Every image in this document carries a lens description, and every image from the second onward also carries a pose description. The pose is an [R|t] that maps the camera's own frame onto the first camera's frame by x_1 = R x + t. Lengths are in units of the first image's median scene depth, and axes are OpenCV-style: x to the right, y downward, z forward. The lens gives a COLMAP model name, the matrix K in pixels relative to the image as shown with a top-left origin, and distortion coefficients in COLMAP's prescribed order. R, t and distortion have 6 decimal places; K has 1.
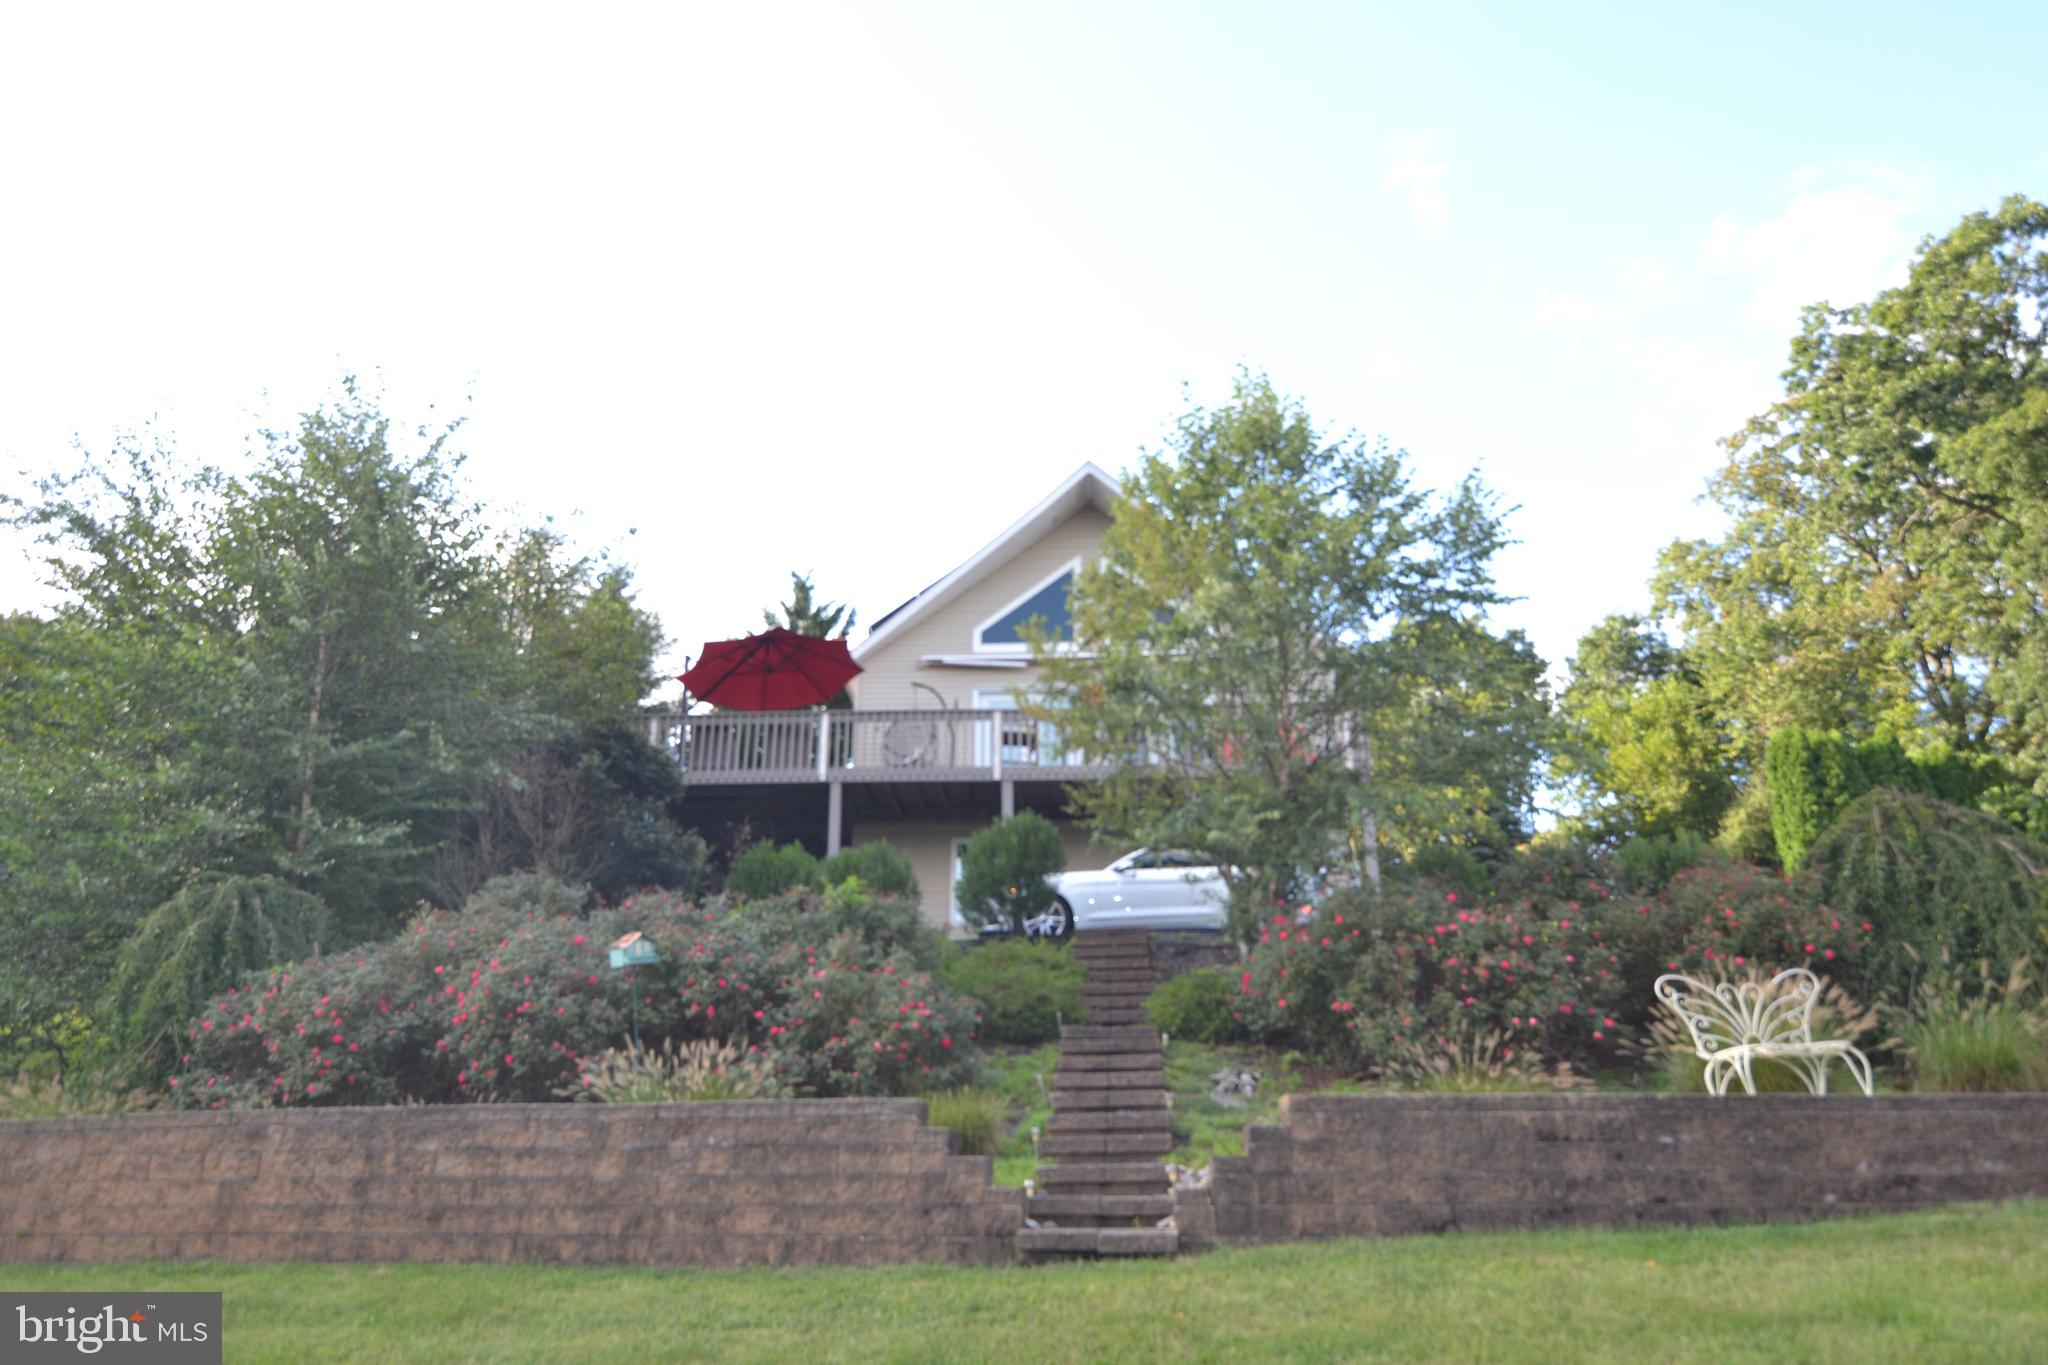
lens RADIAL K [[1374.4, 0, 1024.0], [0, 1374.4, 682.5], [0, 0, 1]] dist [-0.001902, -0.001678]
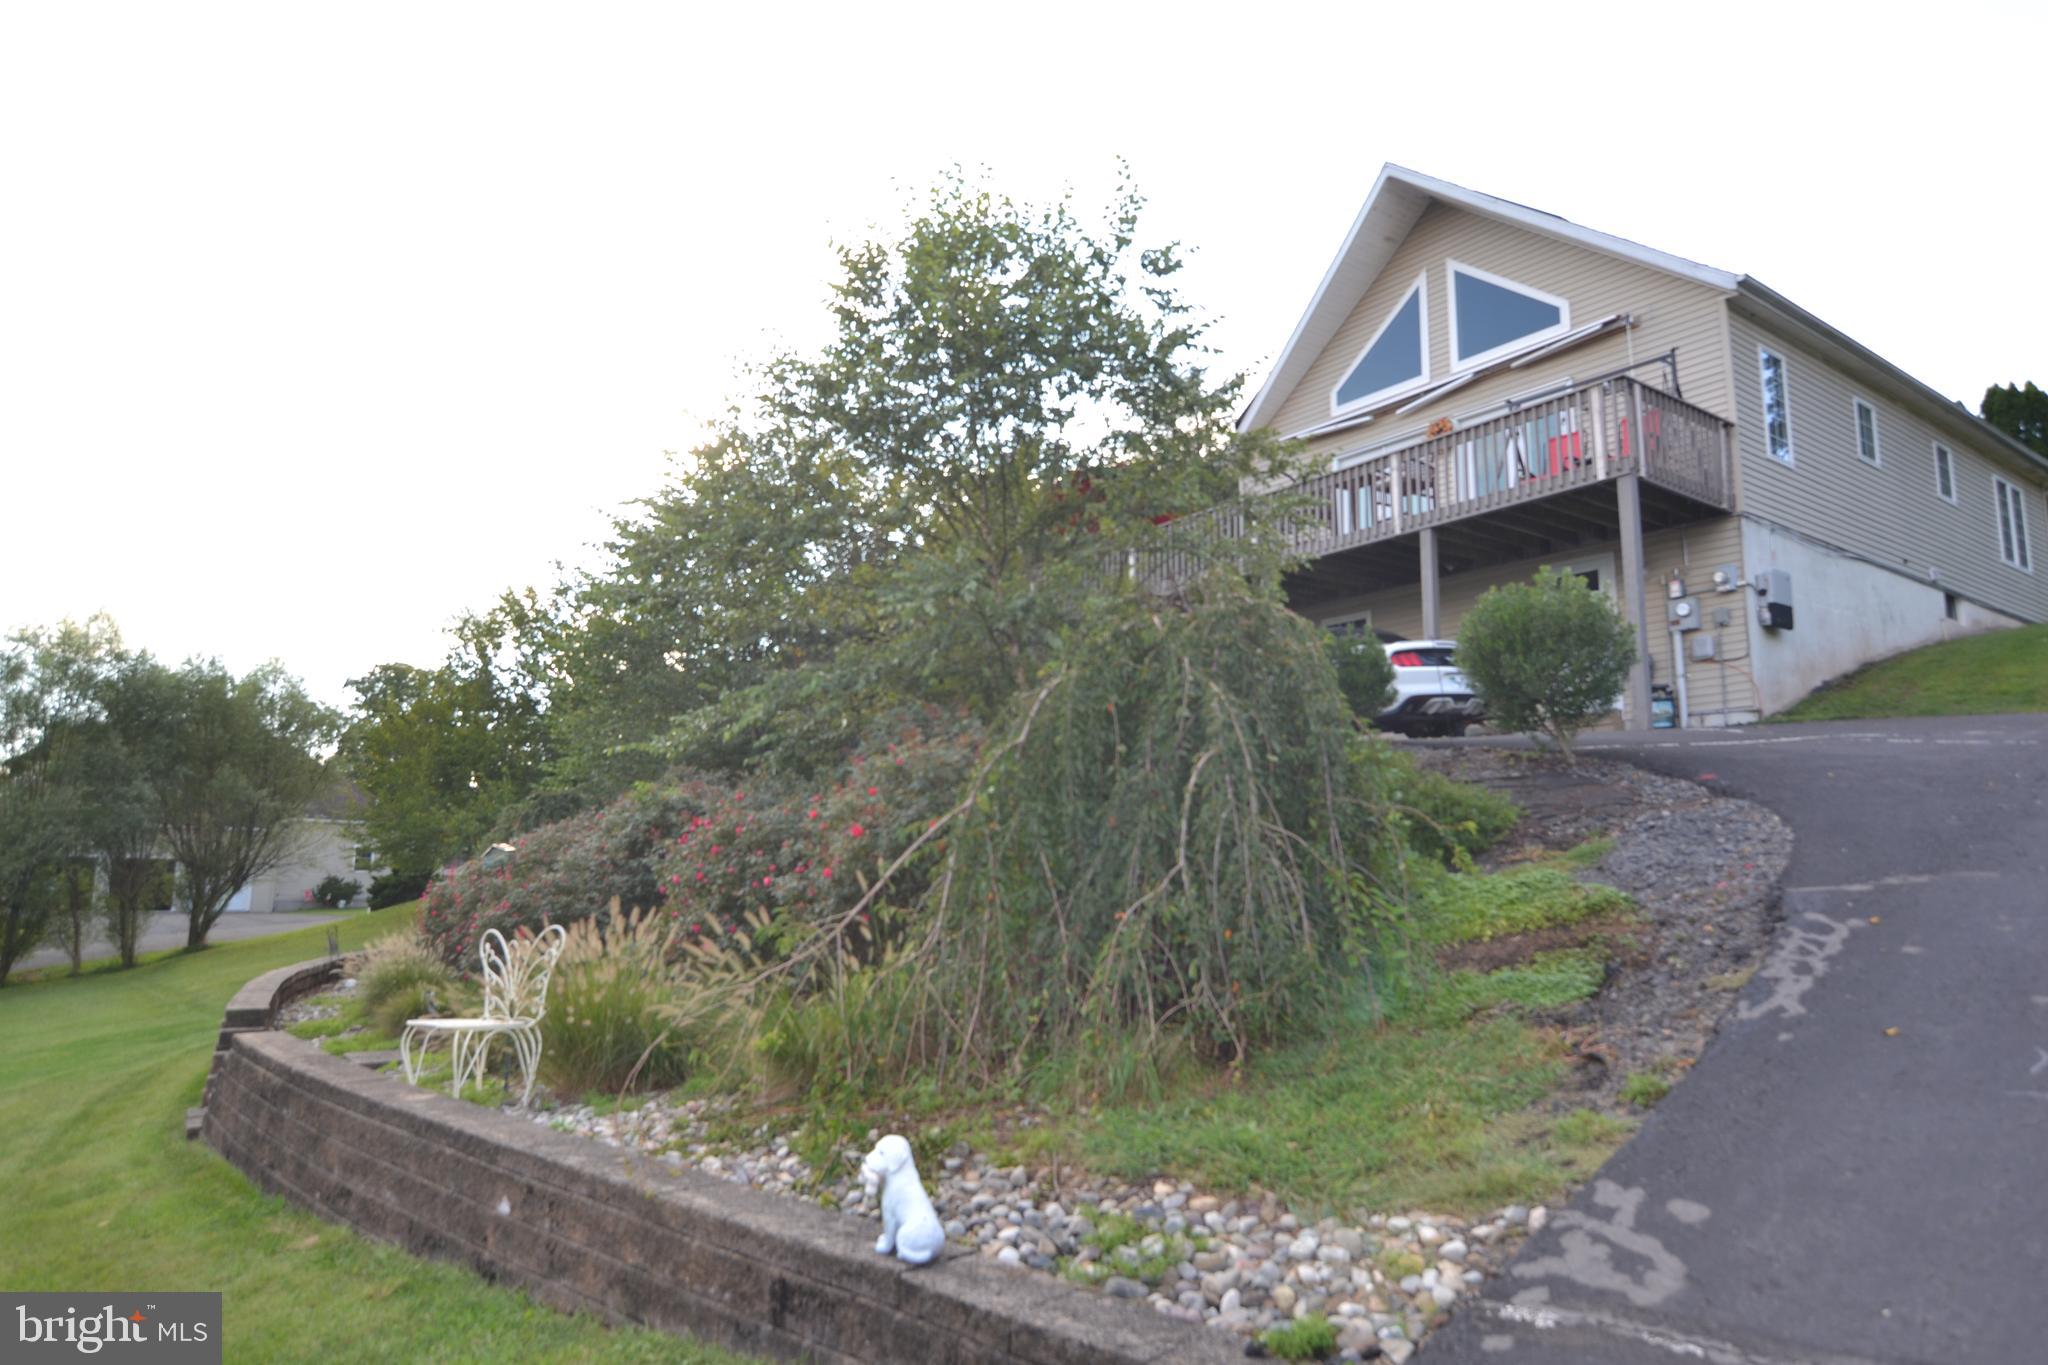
lens RADIAL K [[1258.8, 0, 1024.0], [0, 1258.8, 682.5], [0, 0, 1]] dist [0.000348, -0.017392]
pose [[0.642063, -0.115449, -0.757910, 1.377389], [0.266194, 0.960662, 0.079173, 0.082153], [0.718955, -0.252585, 0.647537, 0.756523]]
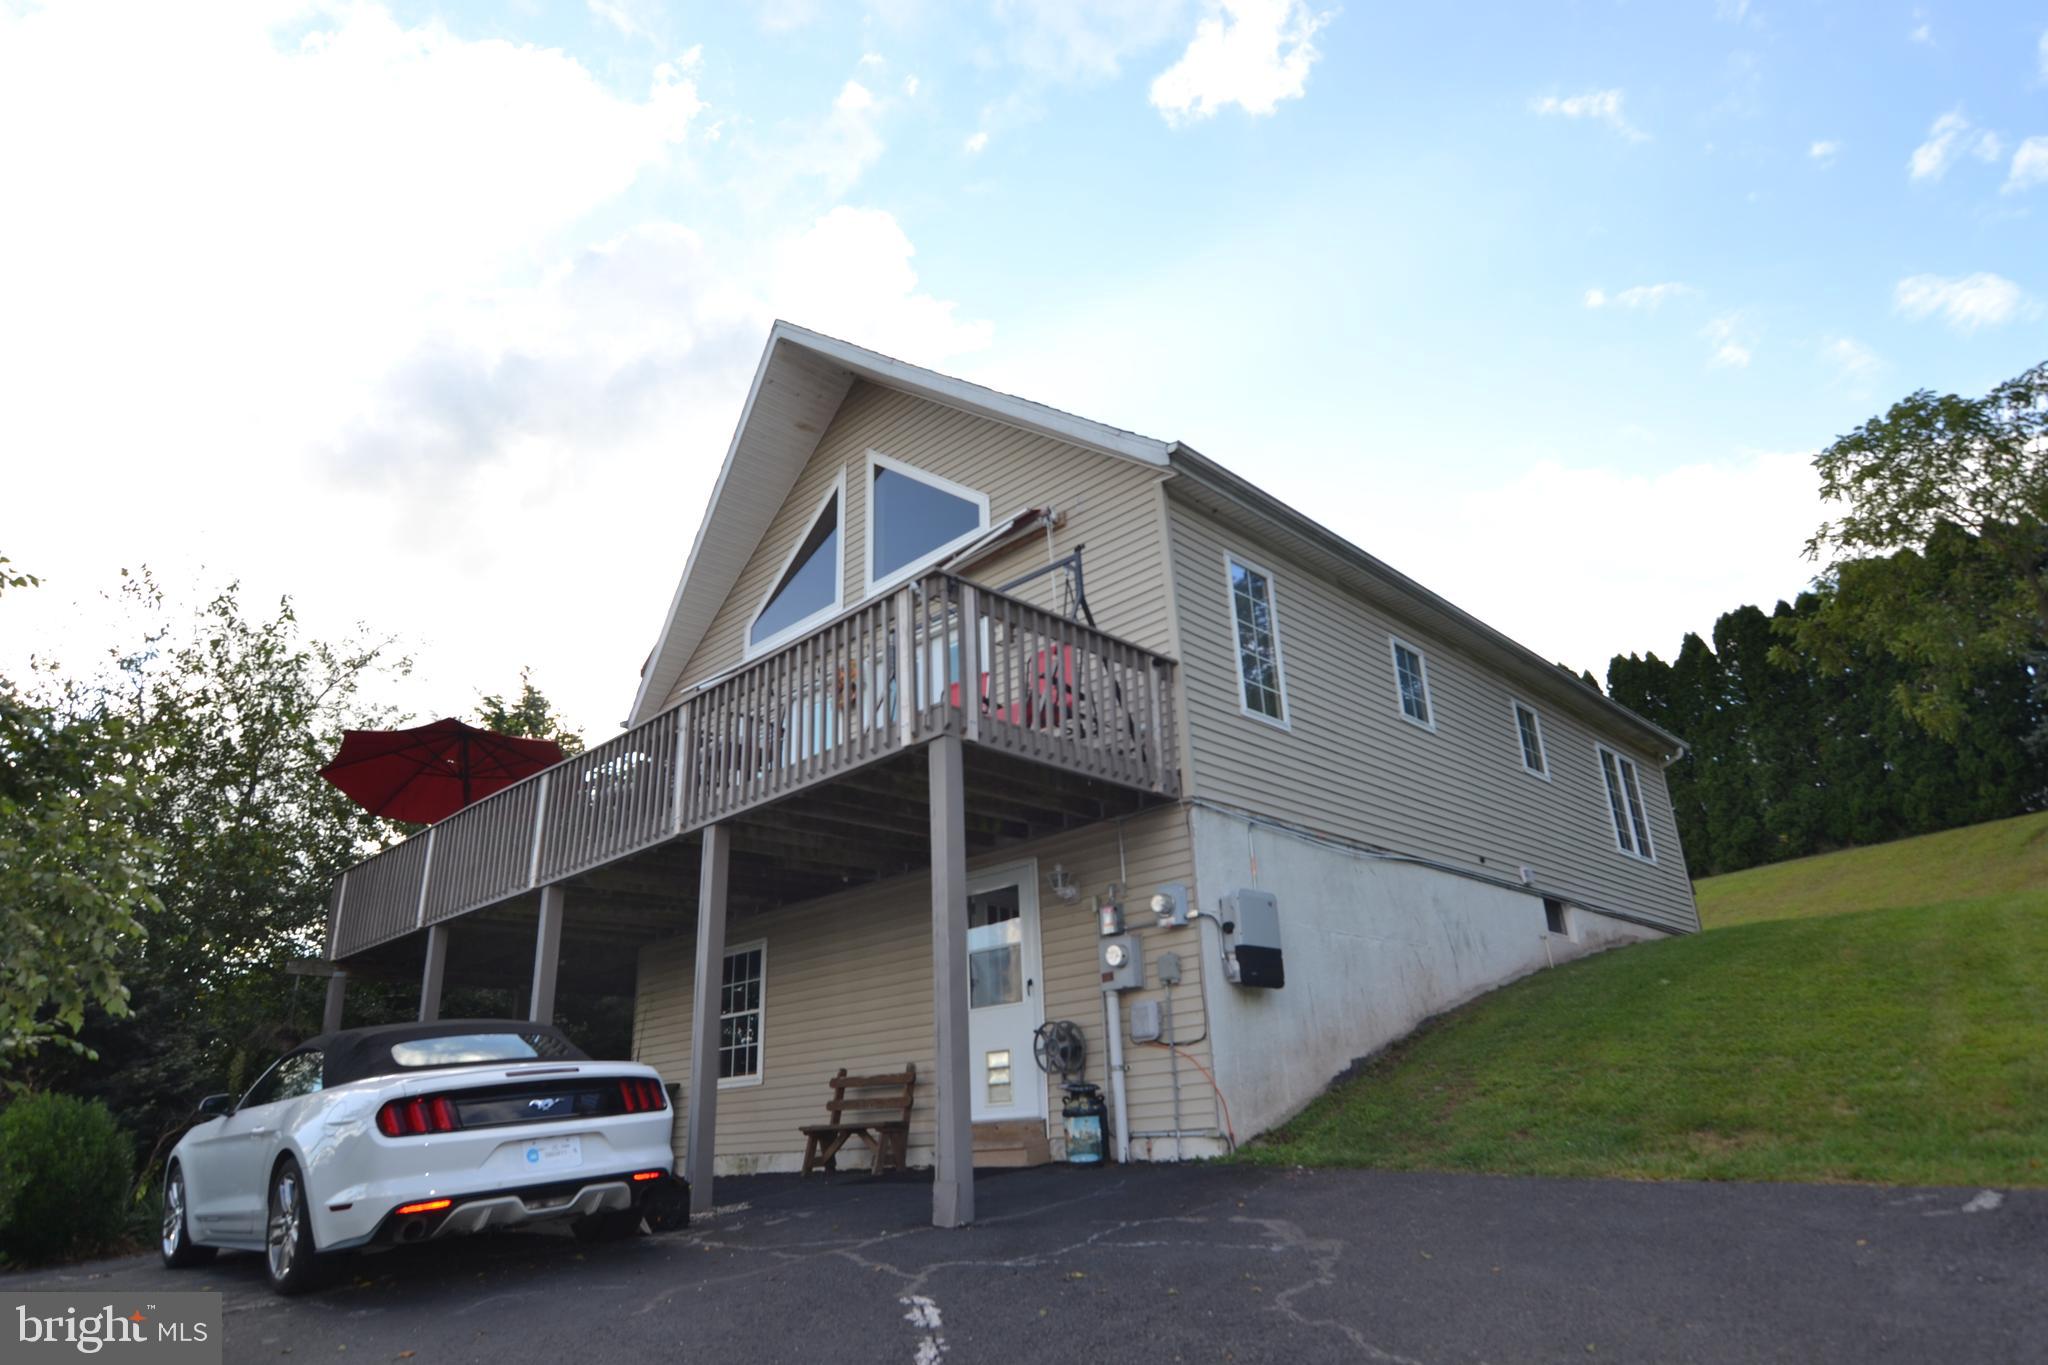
lens RADIAL K [[1223.2, 0, 998.0], [0, 1223.2, 691.6], [0, 0, 1]] dist [0.002837, -0.018569]
pose [[0.752454, -0.260669, -0.604868, 1.256226], [0.271011, 0.959541, -0.076380, 0.215566], [0.600306, -0.106453, 0.792654, 1.805939]]
